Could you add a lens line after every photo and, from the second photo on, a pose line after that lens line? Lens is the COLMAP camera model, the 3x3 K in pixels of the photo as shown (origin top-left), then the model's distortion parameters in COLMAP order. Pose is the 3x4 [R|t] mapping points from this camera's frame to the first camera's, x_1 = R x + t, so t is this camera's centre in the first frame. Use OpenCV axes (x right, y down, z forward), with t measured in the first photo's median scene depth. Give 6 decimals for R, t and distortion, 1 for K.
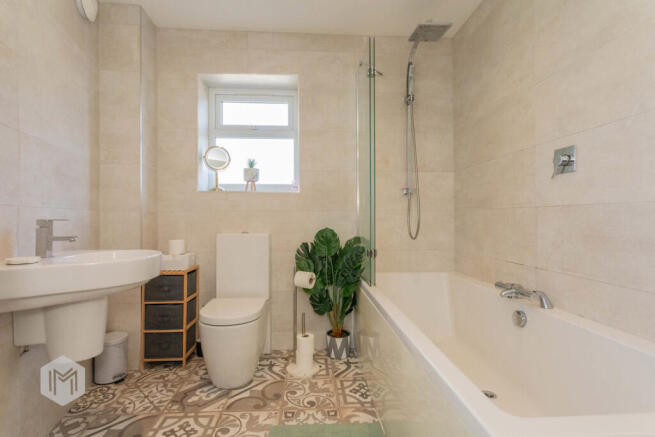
lens RADIAL K [[308.6, 0, 324.6], [0, 308.6, 217.5], [0, 0, 1]] dist [0.000412, 0.000090]
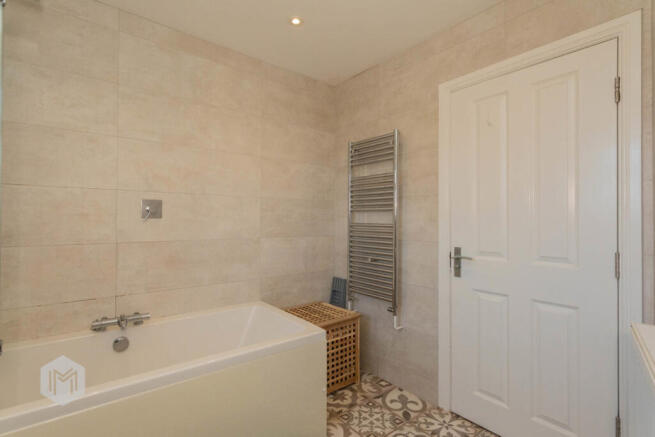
lens RADIAL K [[308.6, 0, 324.6], [0, 308.6, 217.5], [0, 0, 1]] dist [0.000412, 0.000090]
pose [[-0.575963, 0.002147, 0.817473, -1.530937], [-0.008800, 0.999922, -0.008827, -0.276532], [-0.817429, -0.012278, -0.575899, 2.256173]]
